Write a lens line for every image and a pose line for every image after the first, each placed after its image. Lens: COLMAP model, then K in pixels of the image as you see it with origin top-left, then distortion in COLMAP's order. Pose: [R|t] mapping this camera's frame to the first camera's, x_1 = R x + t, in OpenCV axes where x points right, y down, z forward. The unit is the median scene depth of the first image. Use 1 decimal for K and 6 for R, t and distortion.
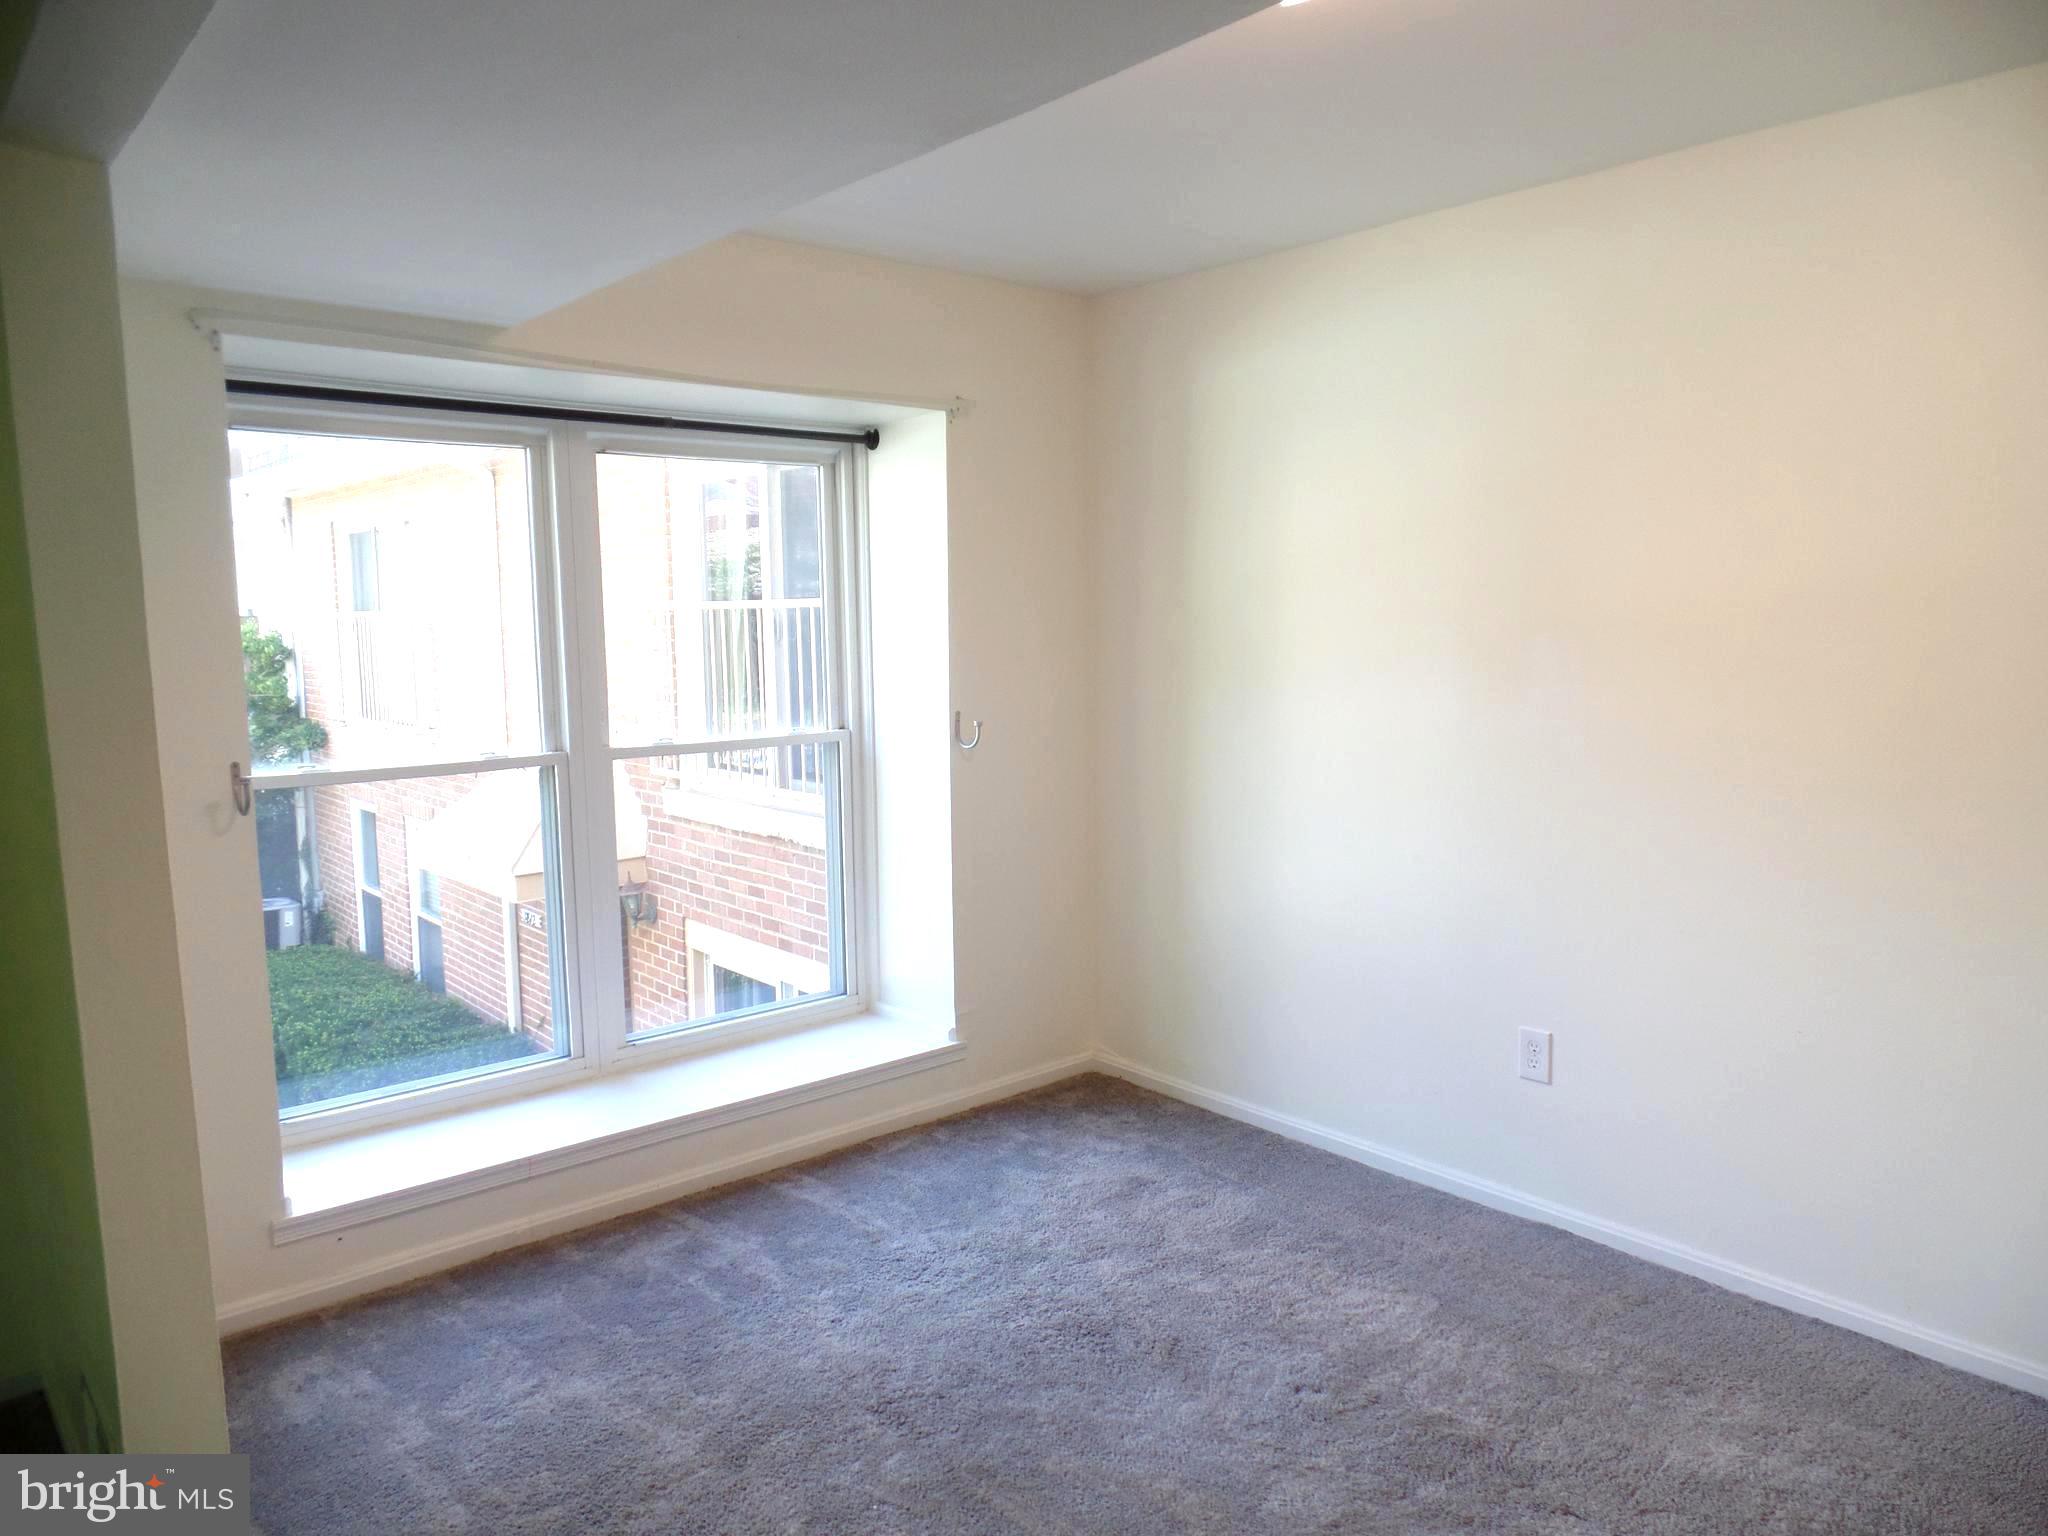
lens RADIAL K [[1381.1, 0, 1025.2], [0, 1381.1, 768.5], [0, 0, 1]] dist [-0.009838, -0.008720]
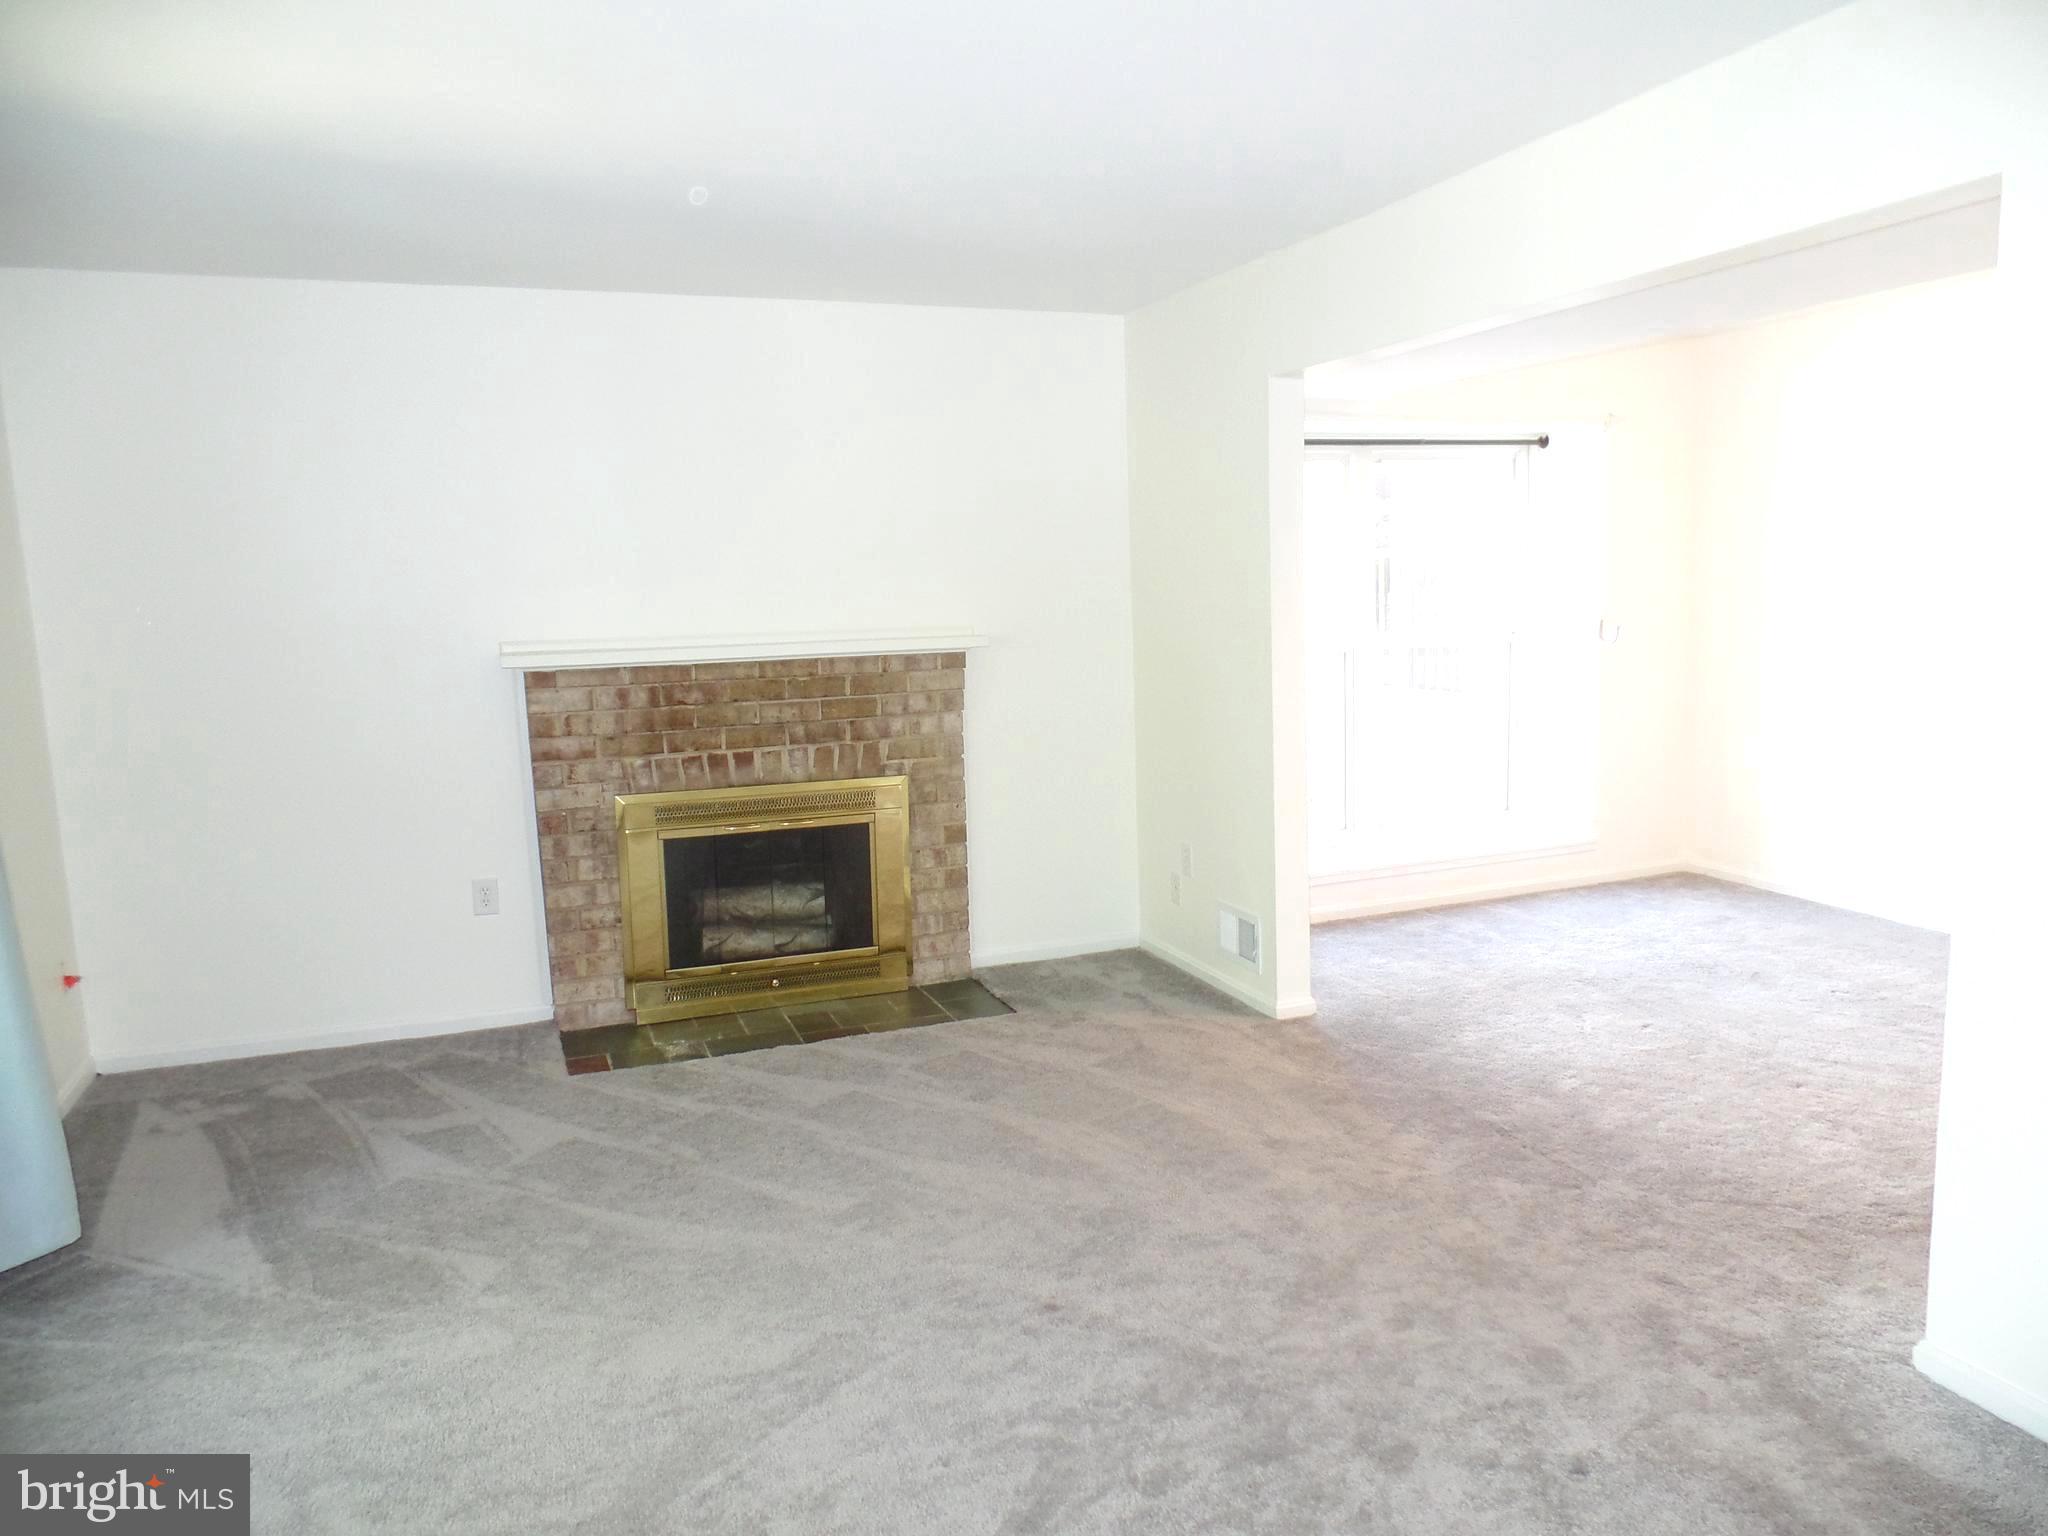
lens RADIAL K [[1381.1, 0, 1026.1], [0, 1381.1, 771.6], [0, 0, 1]] dist [-0.009838, -0.008720]
pose [[0.937358, 0.028257, -0.347220, -0.137548], [-0.014033, 0.998959, 0.043412, 0.086331], [0.348085, -0.035820, 0.936778, -0.815304]]
